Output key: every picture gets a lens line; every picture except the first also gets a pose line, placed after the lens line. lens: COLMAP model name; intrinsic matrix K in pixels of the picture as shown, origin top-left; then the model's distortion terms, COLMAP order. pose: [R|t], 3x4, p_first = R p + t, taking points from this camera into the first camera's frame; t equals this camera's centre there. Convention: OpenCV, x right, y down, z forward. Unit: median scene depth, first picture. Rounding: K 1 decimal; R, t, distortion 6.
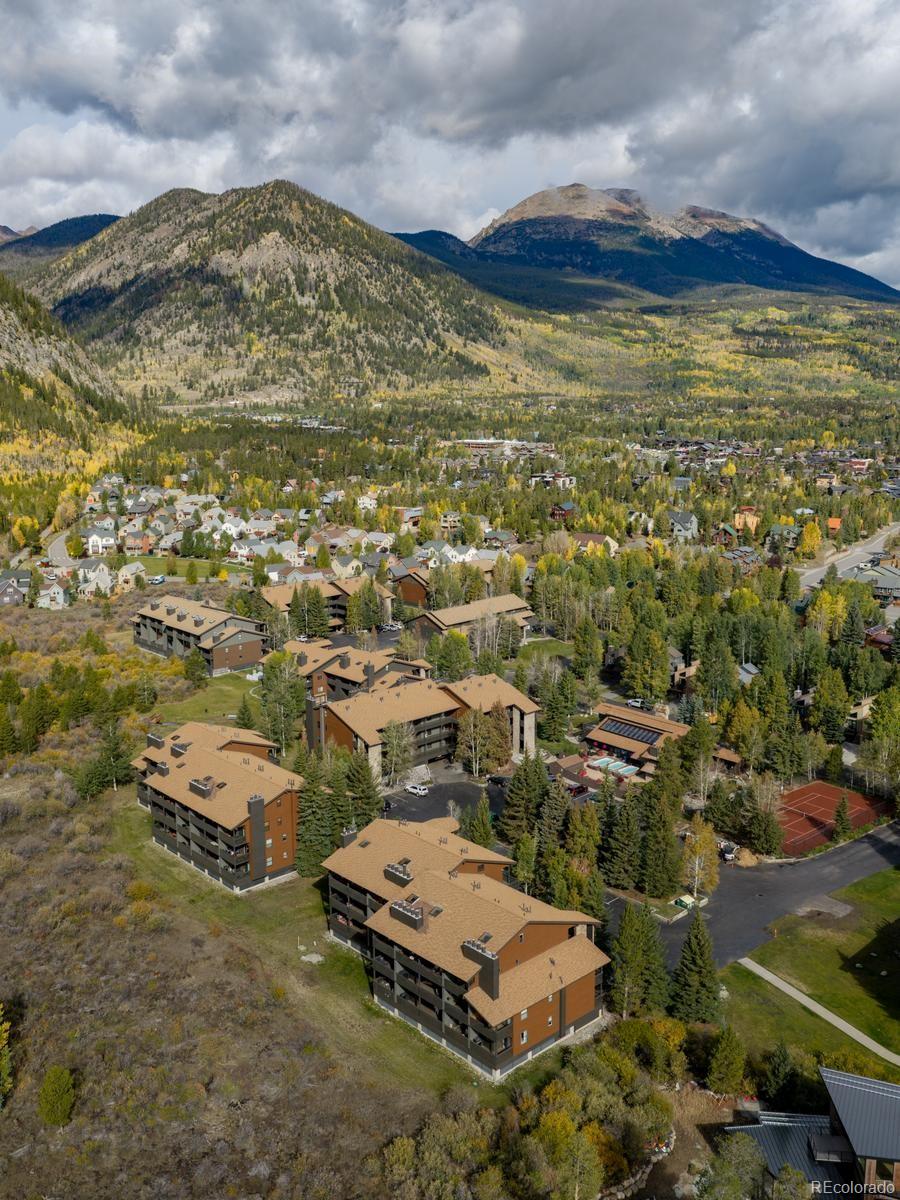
lens RADIAL K [[1113.2, 0, 448.6], [0, 1113.2, 563.6], [0, 0, 1]] dist [0.054484, -0.163213]
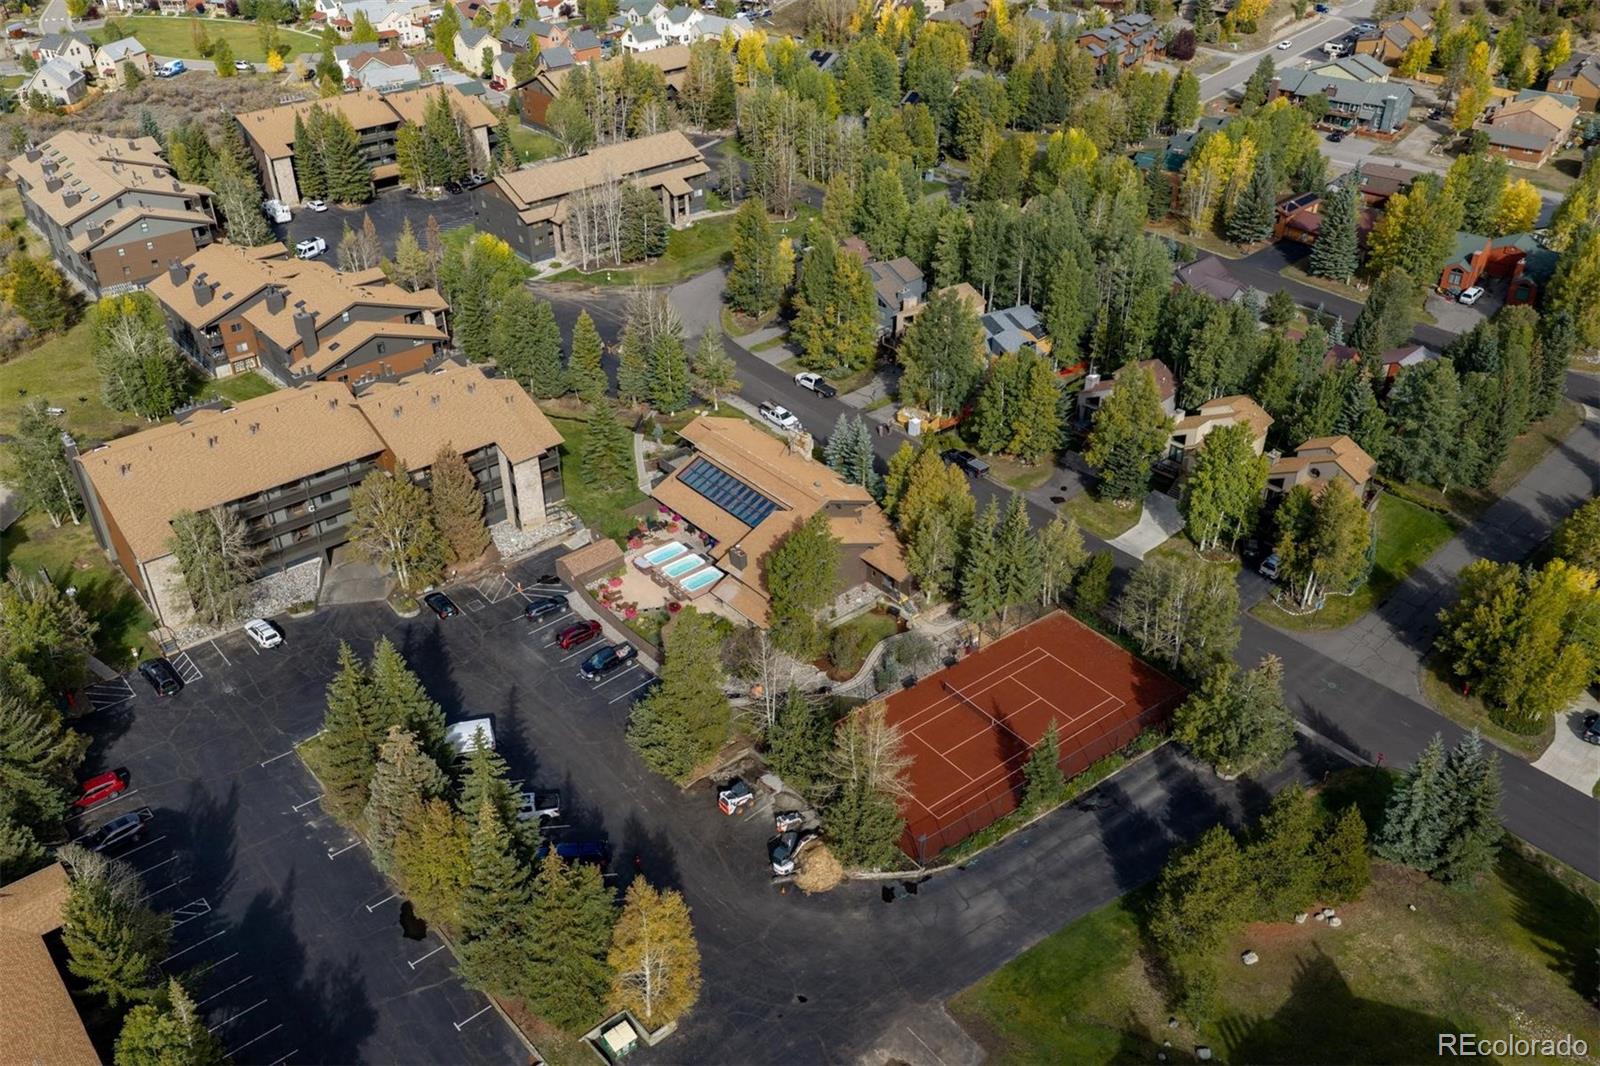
lens RADIAL K [[1325.3, 0, 800.0], [0, 1325.3, 533.0], [0, 0, 1]] dist [0.011296, -0.000353]
pose [[0.999211, 0.022364, -0.032834, 0.043280], [-0.007650, 0.919348, 0.393372, -0.015084], [0.038983, -0.392810, 0.918793, 0.083868]]
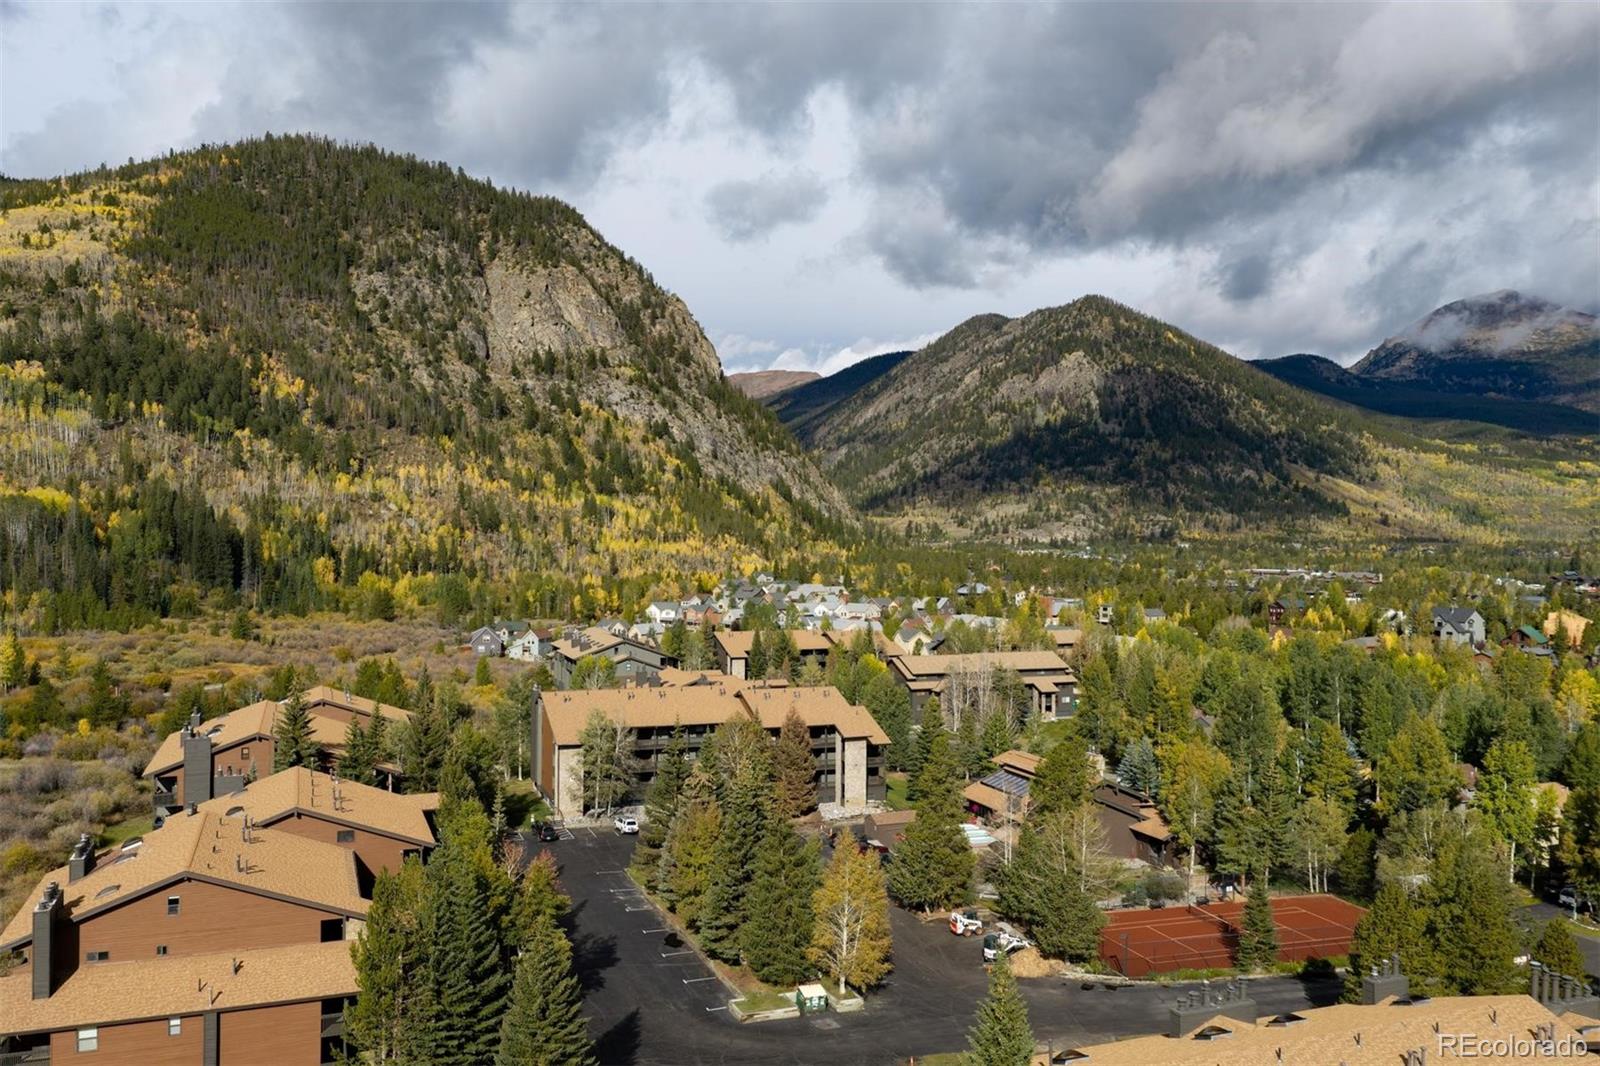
lens RADIAL K [[1311.5, 0, 802.2], [0, 1311.5, 536.0], [0, 0, 1]] dist [0.071741, -0.076535]
pose [[0.926601, 0.011326, -0.375877, 0.063233], [-0.074262, 0.985373, -0.153378, 0.026810], [0.368642, 0.170034, 0.913888, 0.057019]]
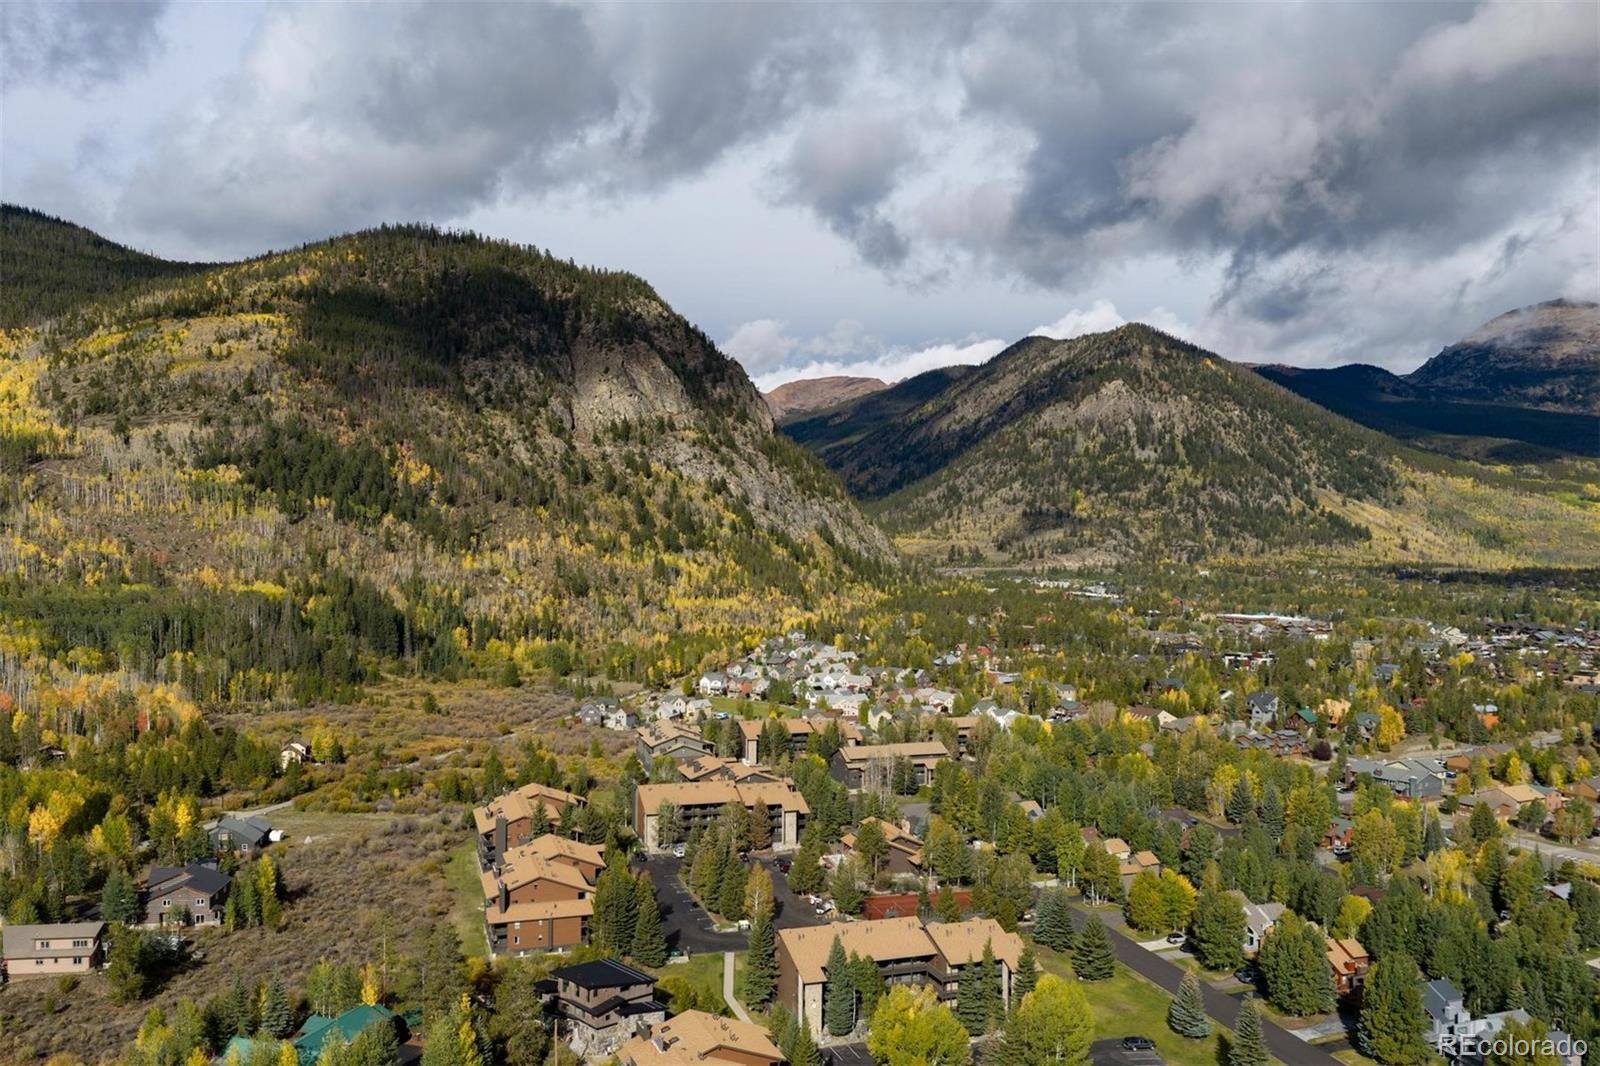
lens RADIAL K [[1311.5, 0, 802.2], [0, 1311.5, 536.0], [0, 0, 1]] dist [0.071741, -0.076535]
pose [[0.906331, 0.013932, -0.422339, 0.141168], [-0.083145, 0.985798, -0.145909, 0.008006], [0.414308, 0.167357, 0.894617, -0.079044]]
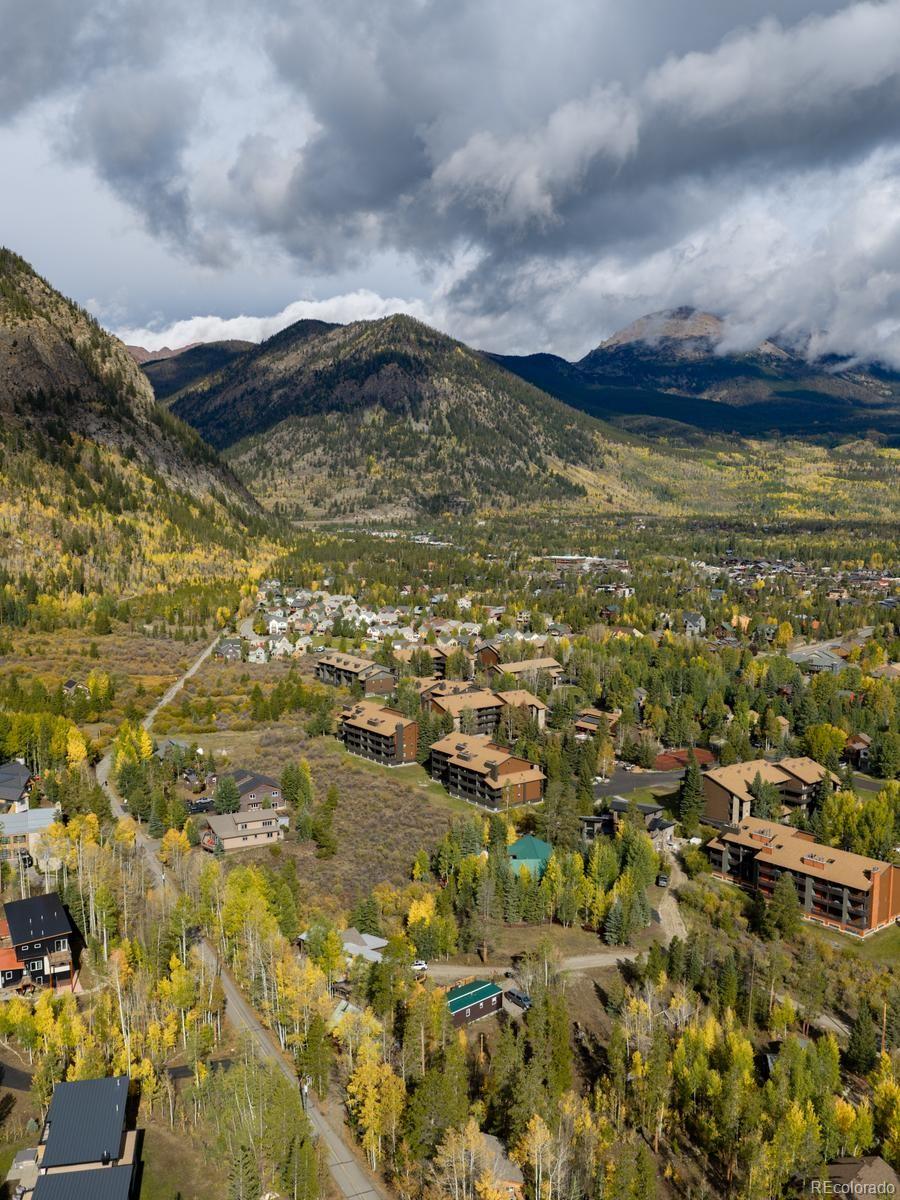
lens RADIAL K [[1106.0, 0, 447.1], [0, 1106.0, 652.8], [0, 0, 1]] dist [0.089888, -0.147797]
pose [[0.995109, 0.024694, -0.095645, 0.017653], [-0.026674, 0.999454, -0.019479, 0.015929], [0.095111, 0.021935, 0.995225, -0.163938]]
